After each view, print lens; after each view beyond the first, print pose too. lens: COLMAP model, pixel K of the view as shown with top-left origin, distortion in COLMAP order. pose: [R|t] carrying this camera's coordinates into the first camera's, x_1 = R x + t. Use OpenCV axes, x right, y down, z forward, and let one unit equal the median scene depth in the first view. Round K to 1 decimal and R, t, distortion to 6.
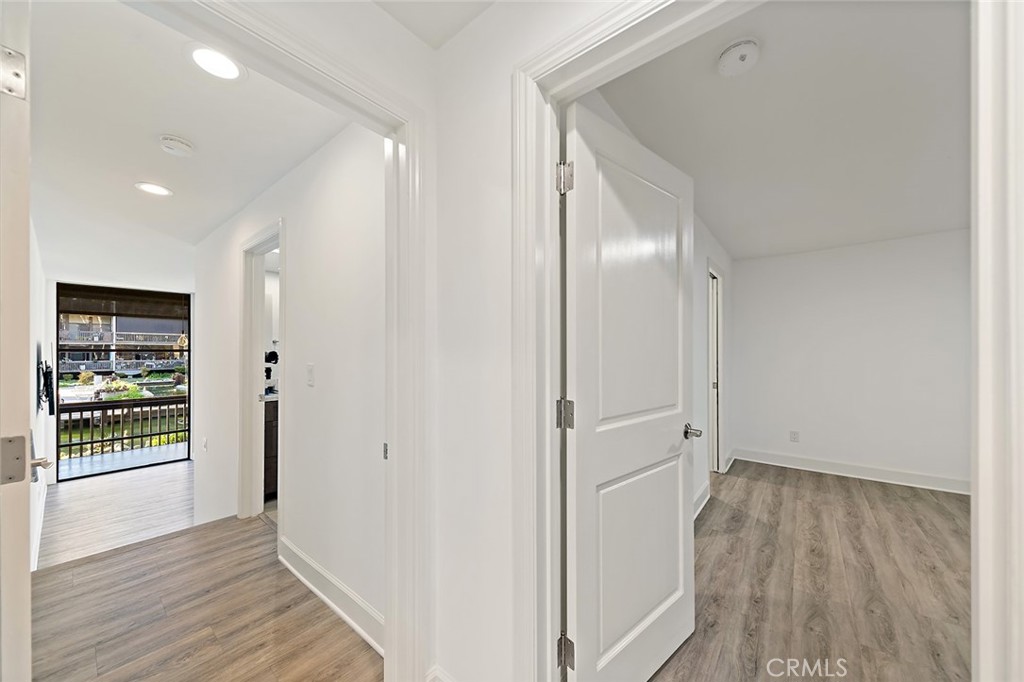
lens RADIAL K [[360.7, 0, 504.9], [0, 360.7, 352.5], [0, 0, 1]] dist [0.014970, -0.004782]
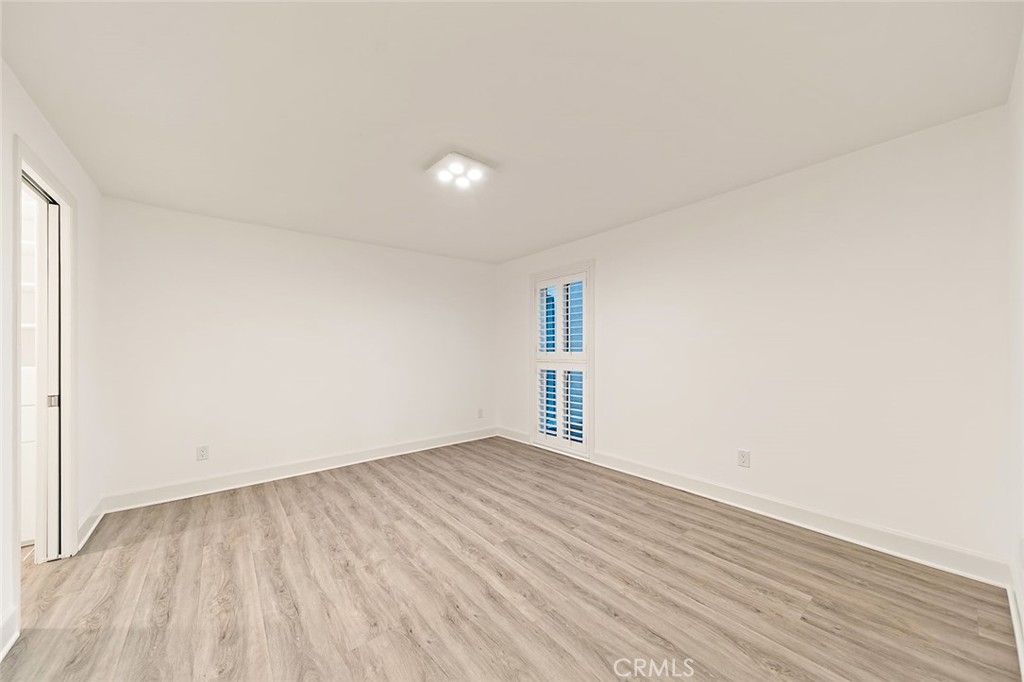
lens RADIAL K [[362.4, 0, 505.3], [0, 362.4, 348.5], [0, 0, 1]] dist [0.012724, -0.004055]
pose [[0.214802, 0.006426, 0.976636, 0.240195], [0.007254, 0.999940, -0.008175, 0.029102], [-0.976631, 0.008840, 0.214743, 0.279201]]
